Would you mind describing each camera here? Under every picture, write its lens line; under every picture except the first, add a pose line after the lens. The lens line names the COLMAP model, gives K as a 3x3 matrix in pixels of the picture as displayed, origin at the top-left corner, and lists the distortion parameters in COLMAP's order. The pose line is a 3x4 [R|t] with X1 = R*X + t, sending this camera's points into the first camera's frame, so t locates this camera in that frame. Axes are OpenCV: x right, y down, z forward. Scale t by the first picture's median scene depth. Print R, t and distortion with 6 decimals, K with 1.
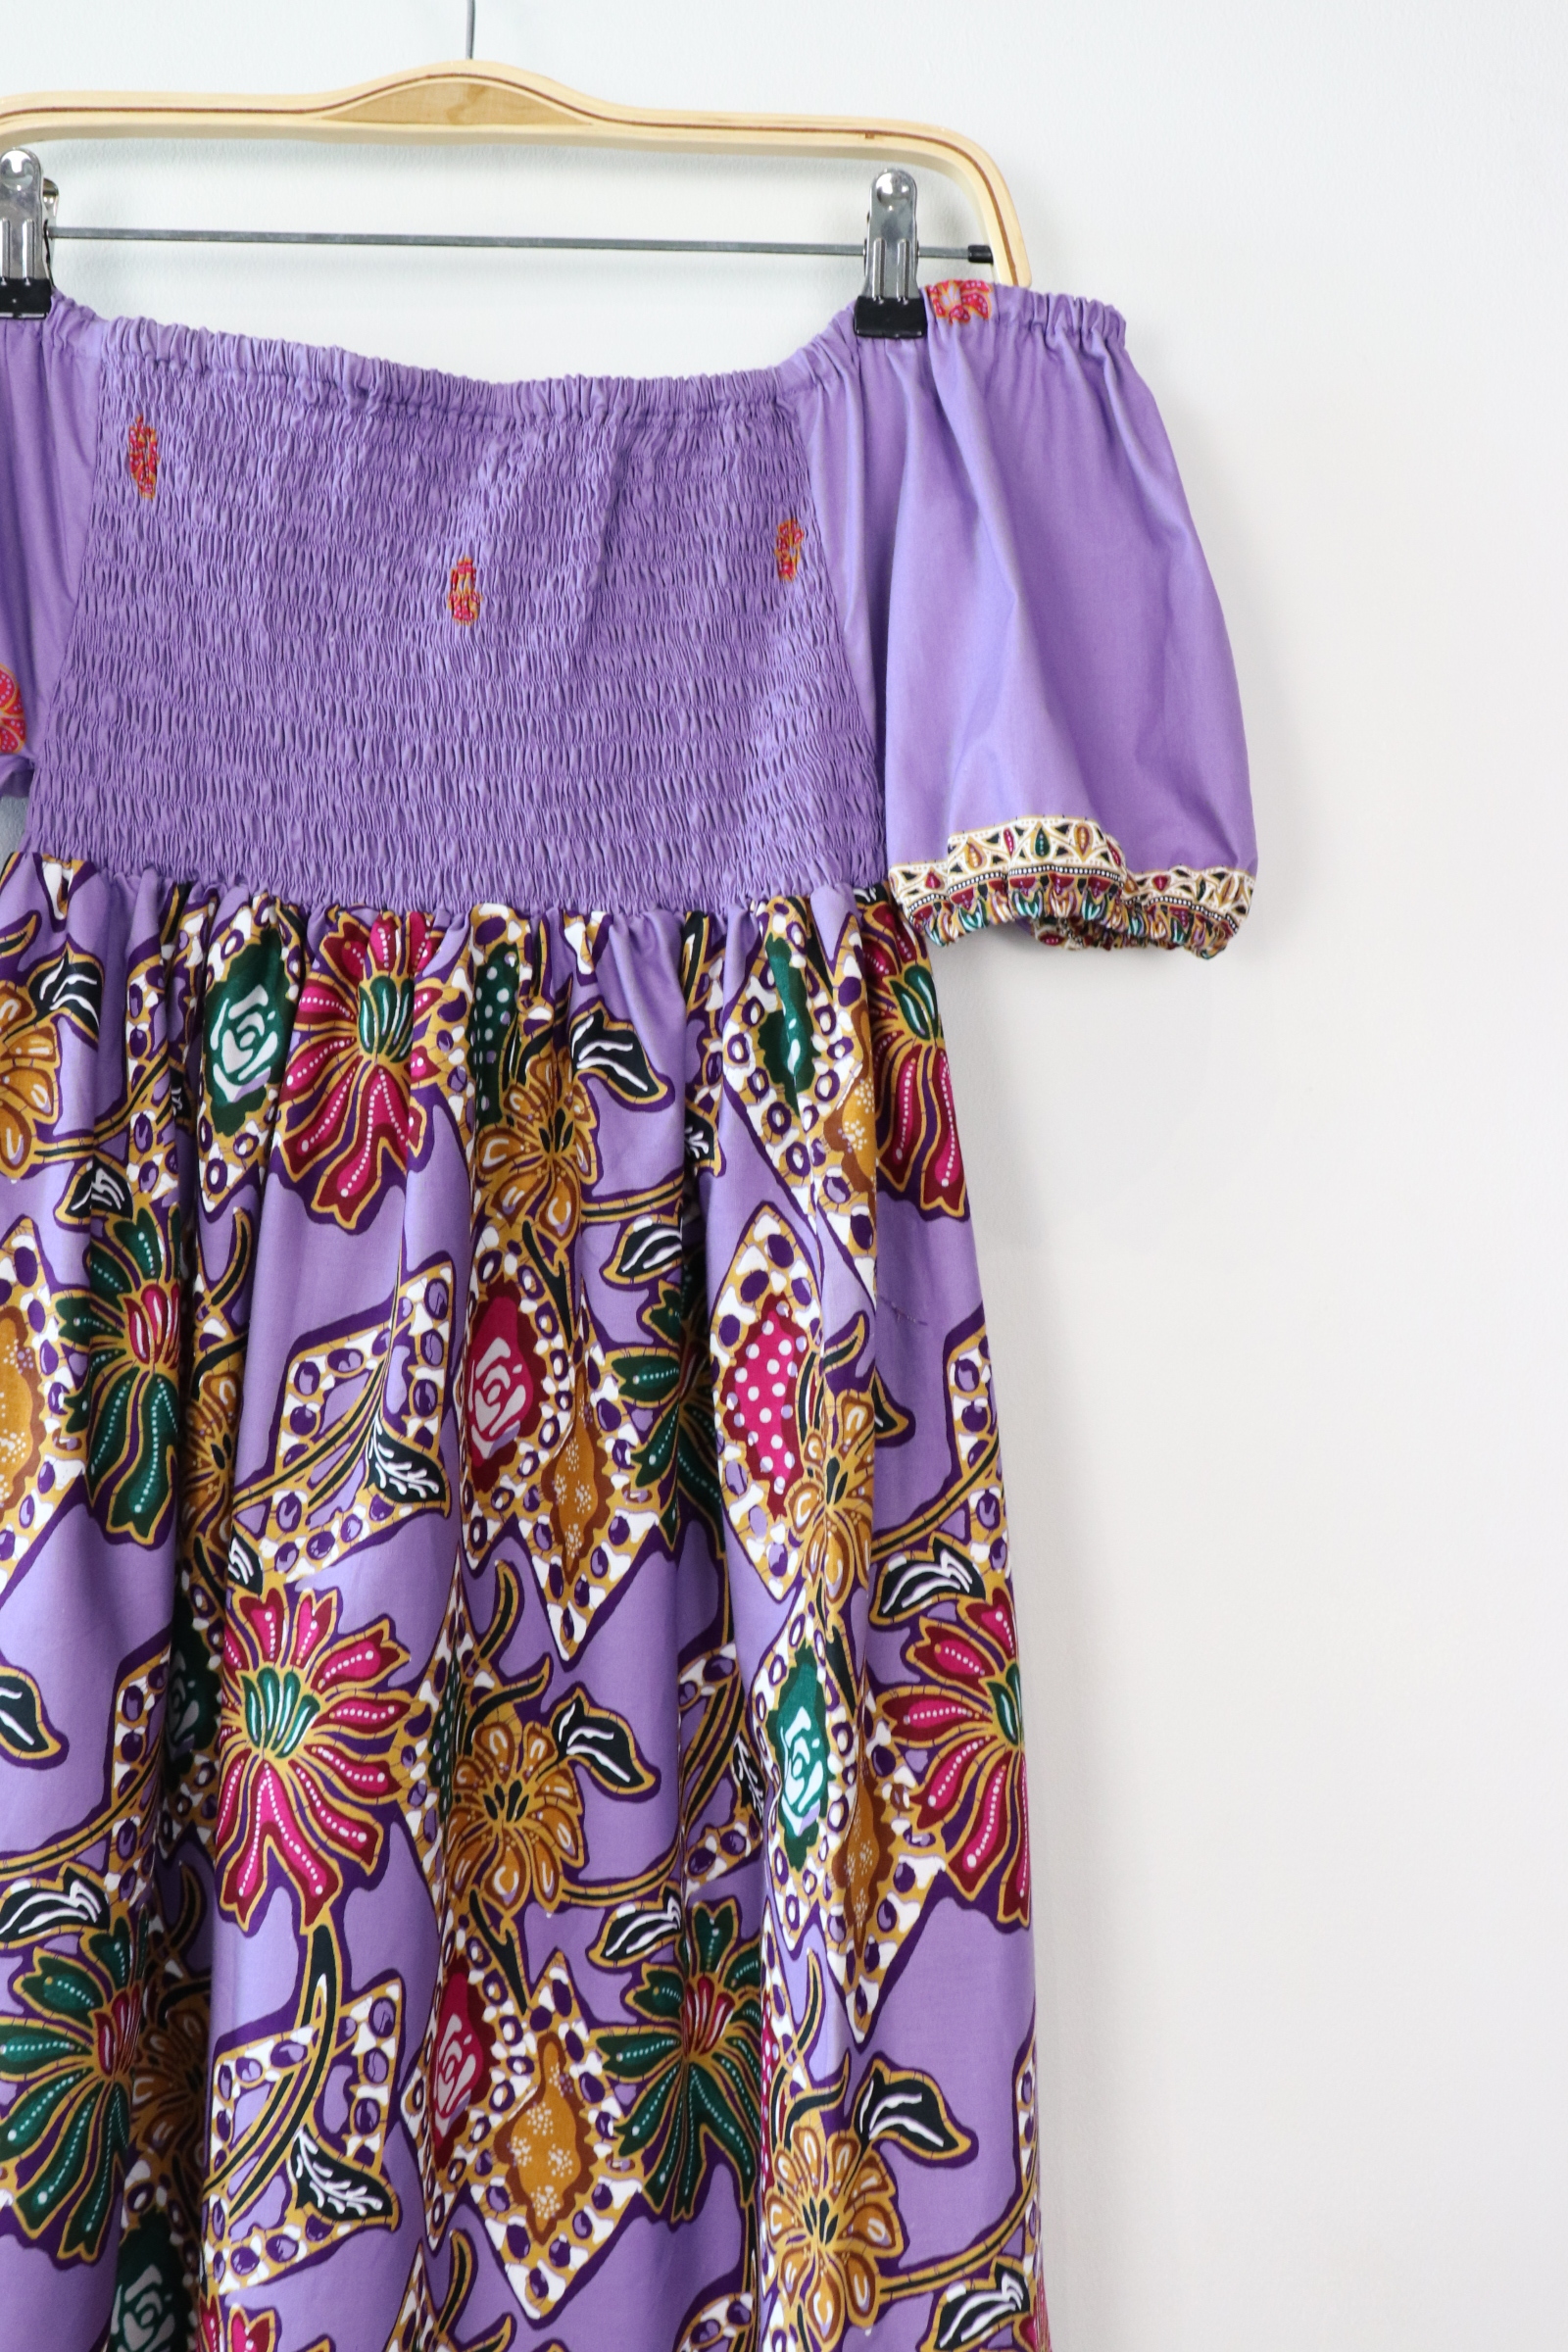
lens RADIAL K [[2349.0, 0, 789.5], [0, 2349.0, 1168.5], [0, 0, 1]] dist [-0.114311, 0.000000]
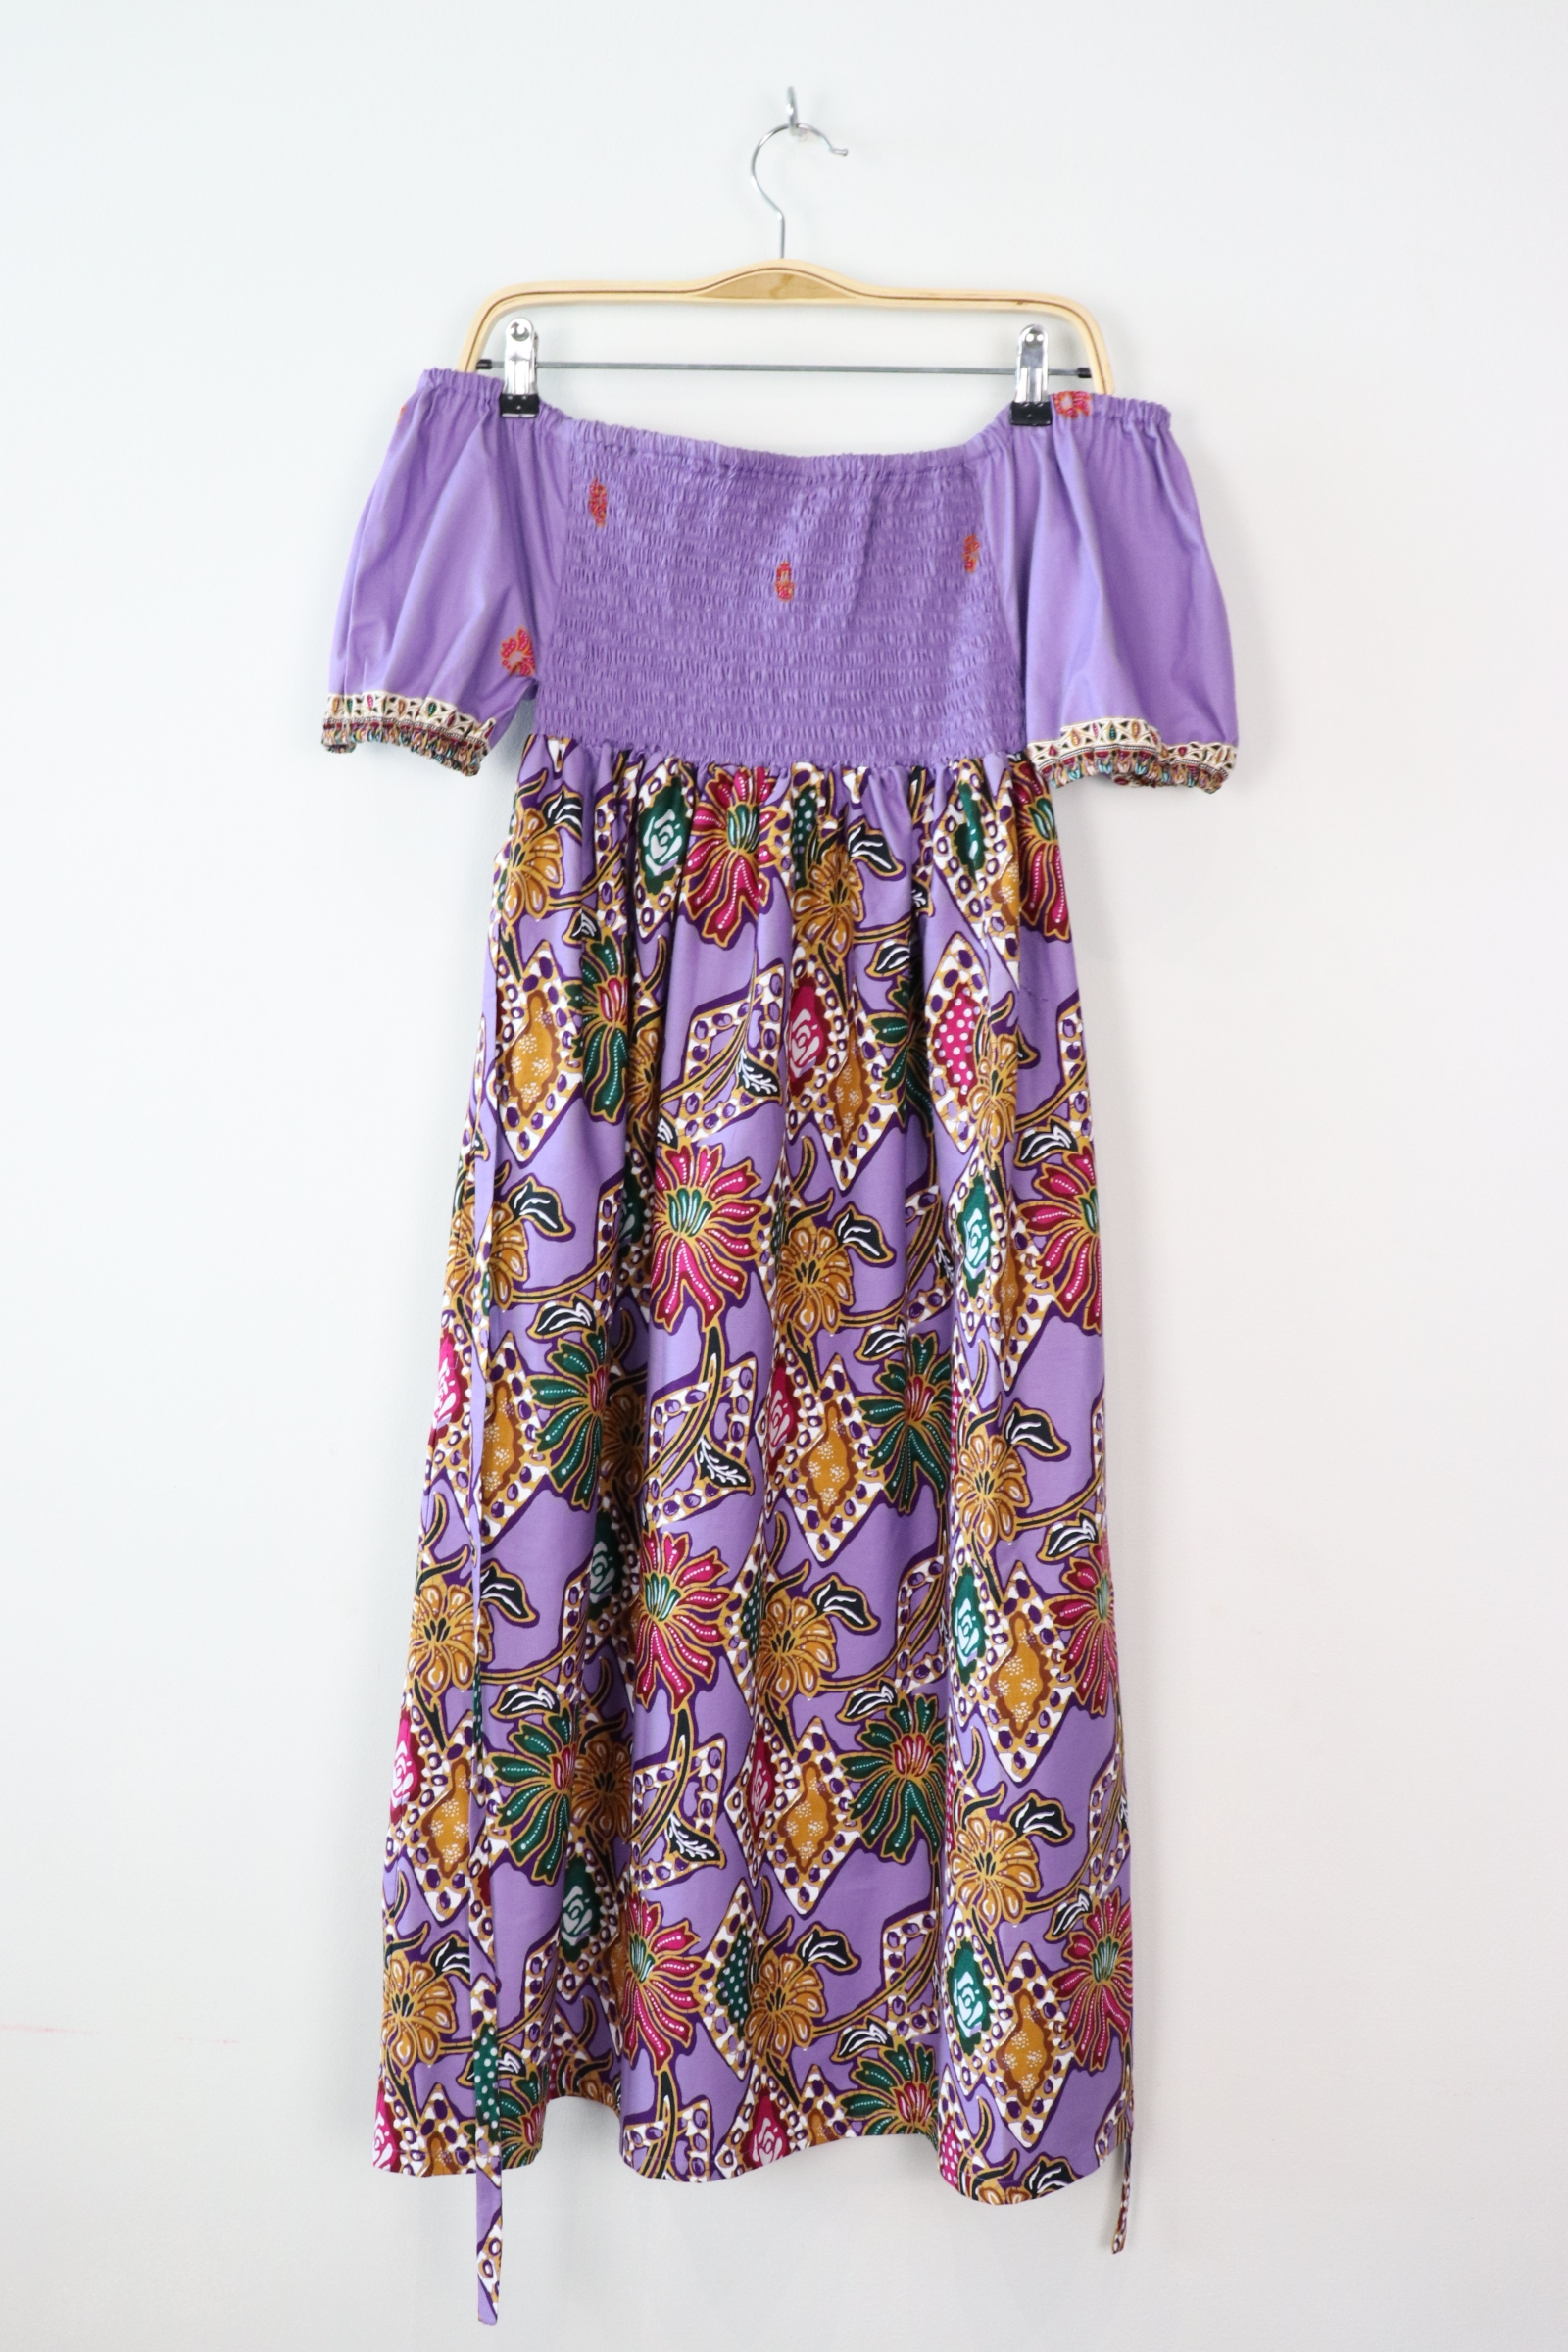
lens RADIAL K [[2349.0, 0, 778.7], [0, 2349.0, 1179.7], [0, 0, 1]] dist [-0.114311, 0.000000]
pose [[0.998003, 0.006140, -0.062869, -0.032701], [0.000457, 0.994537, 0.104381, 0.015770], [0.063167, -0.104202, 0.992548, -0.802732]]
